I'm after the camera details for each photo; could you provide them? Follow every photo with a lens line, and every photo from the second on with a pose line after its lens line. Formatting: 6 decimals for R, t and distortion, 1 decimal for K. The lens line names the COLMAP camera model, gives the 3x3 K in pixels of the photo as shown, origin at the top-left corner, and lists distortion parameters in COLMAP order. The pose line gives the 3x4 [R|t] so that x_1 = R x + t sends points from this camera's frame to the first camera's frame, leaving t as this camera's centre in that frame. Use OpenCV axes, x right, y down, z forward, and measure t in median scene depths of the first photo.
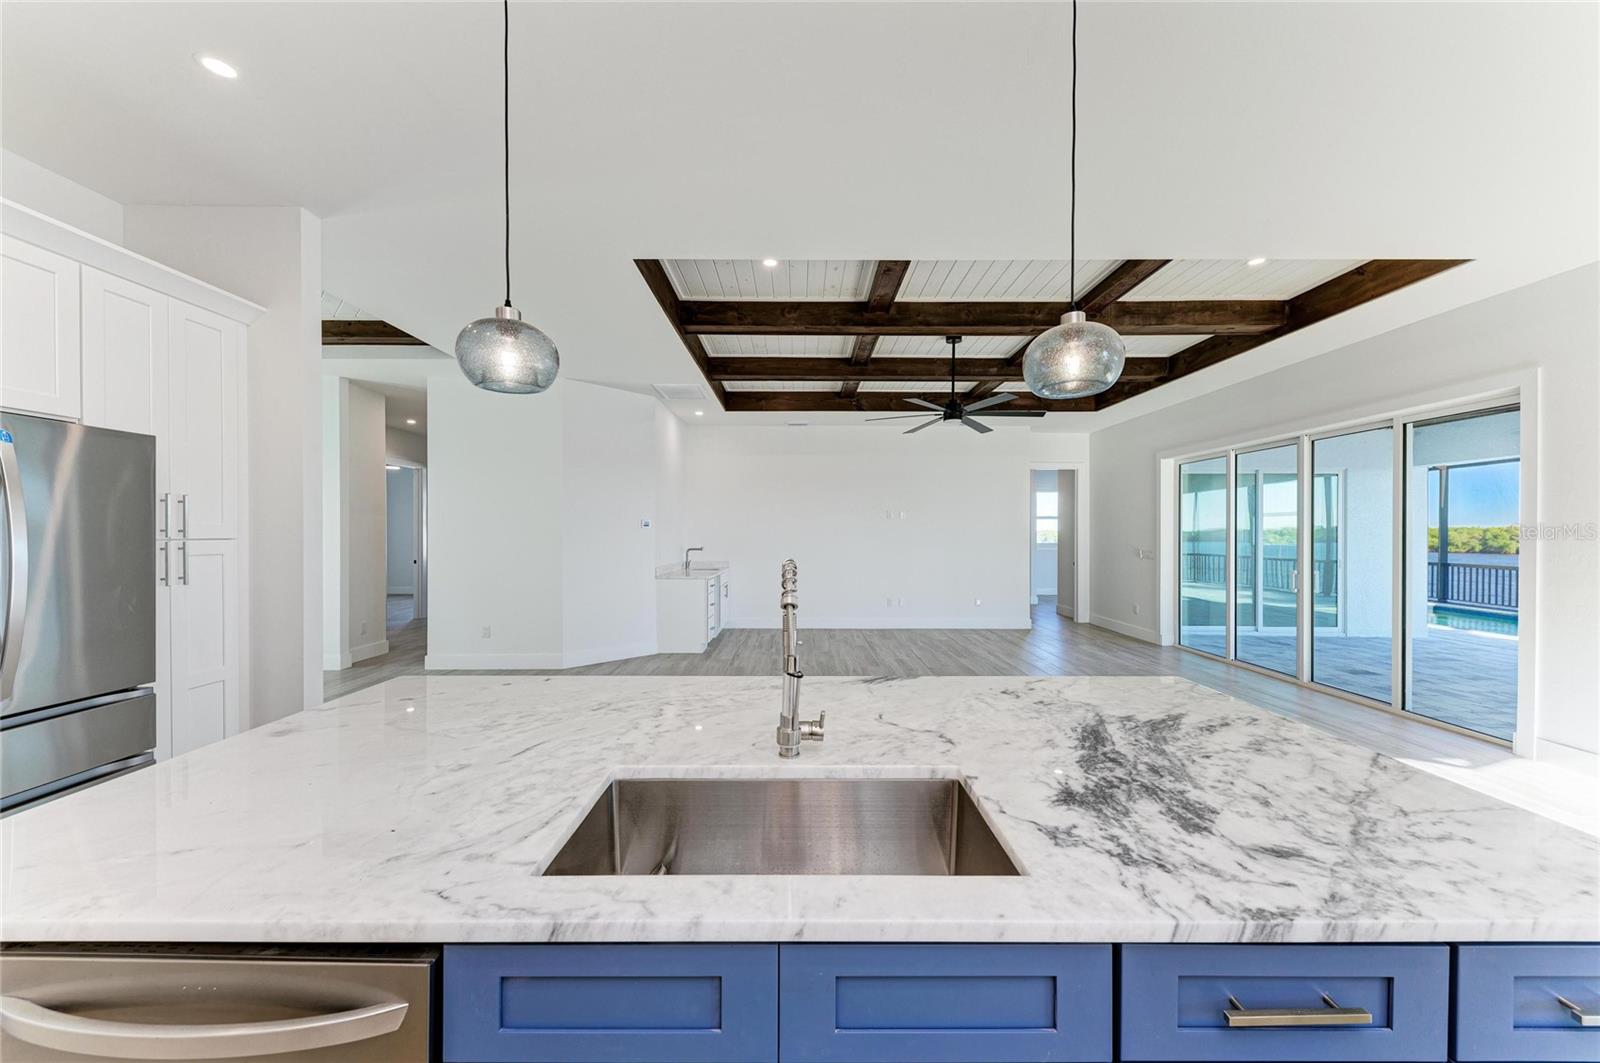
lens RADIAL K [[590.6, 0, 798.8], [0, 590.6, 537.7], [0, 0, 1]] dist [0.012247, -0.000040]
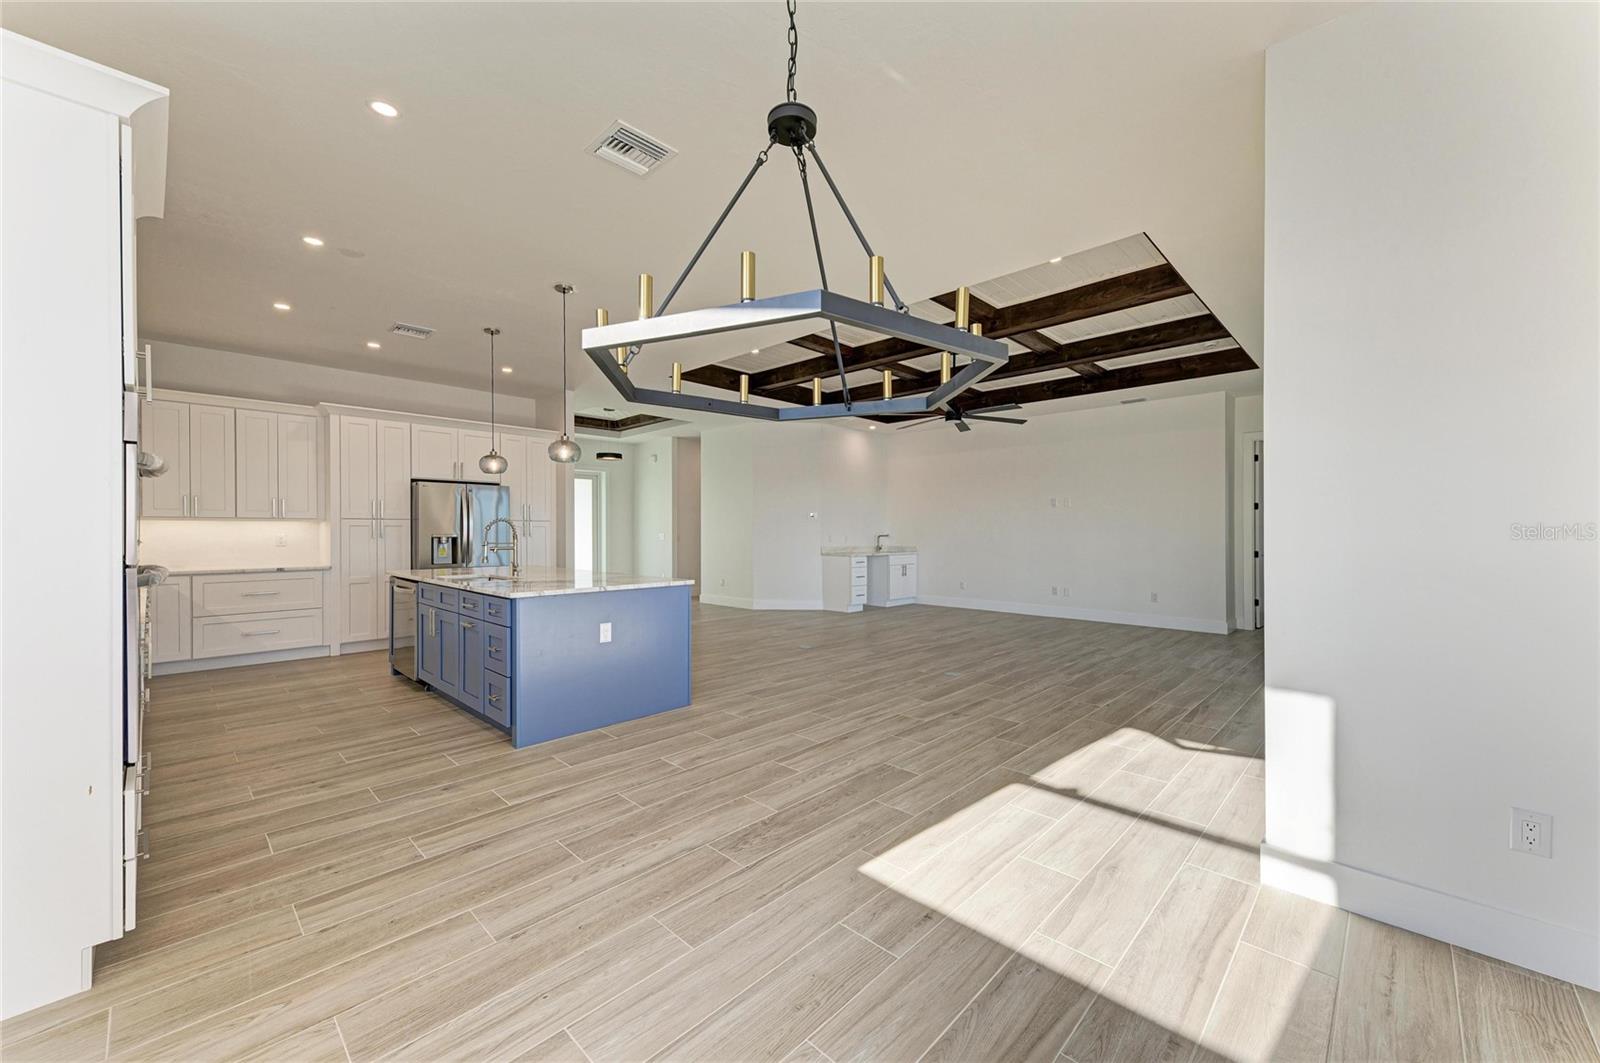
lens RADIAL K [[641.3, 0, 790.8], [0, 641.3, 533.0], [0, 0, 1]] dist [0.019187, 0.000114]
pose [[0.707906, 0.001805, -0.706305, 1.373269], [-0.006761, 0.999968, -0.004220, 0.043799], [0.706275, 0.007763, 0.707895, -0.190313]]
